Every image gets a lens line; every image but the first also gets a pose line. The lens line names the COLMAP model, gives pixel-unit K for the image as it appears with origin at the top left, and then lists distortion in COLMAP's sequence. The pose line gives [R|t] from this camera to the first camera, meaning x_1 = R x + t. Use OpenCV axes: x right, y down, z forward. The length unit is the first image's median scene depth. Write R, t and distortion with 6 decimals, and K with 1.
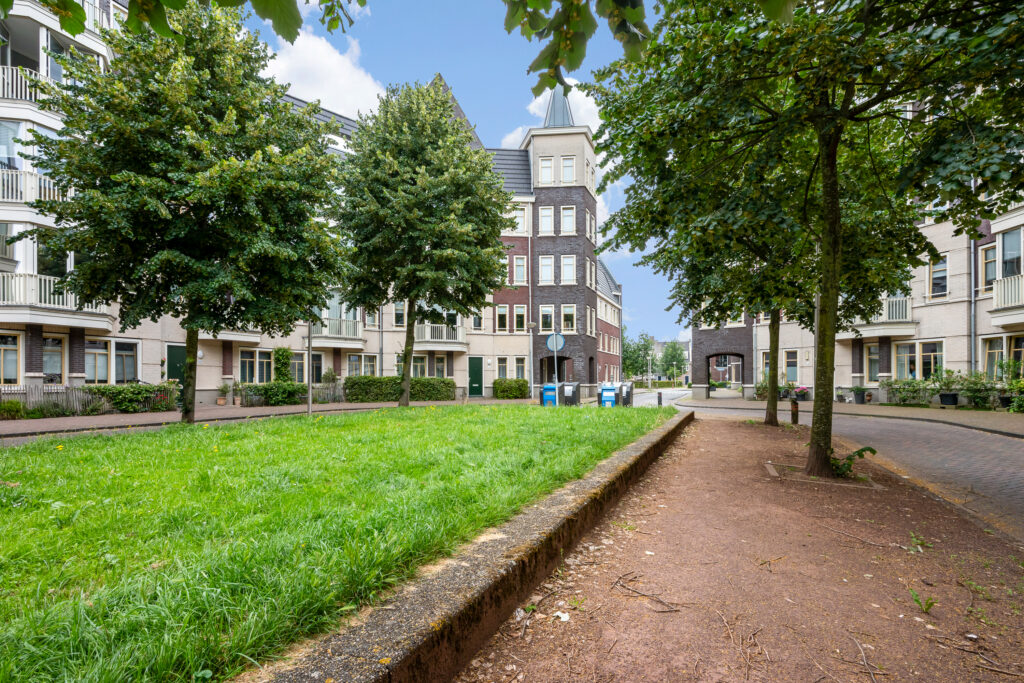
lens RADIAL K [[480.7, 0, 485.5], [0, 480.7, 345.2], [0, 0, 1]] dist [-0.000485, 0.000382]
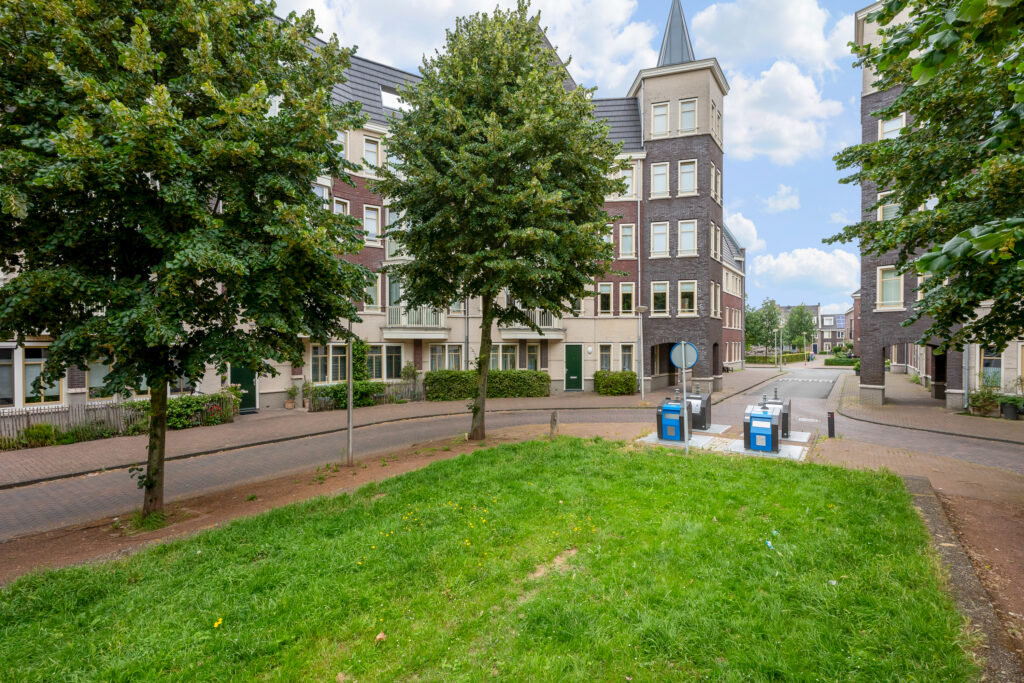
lens RADIAL K [[480.7, 0, 485.5], [0, 480.7, 345.2], [0, 0, 1]] dist [-0.000485, 0.000382]
pose [[0.978239, 0.002317, -0.207470, 0.004600], [0.010619, 0.998068, 0.061215, -0.037889], [0.207211, -0.062086, 0.976324, 0.147222]]
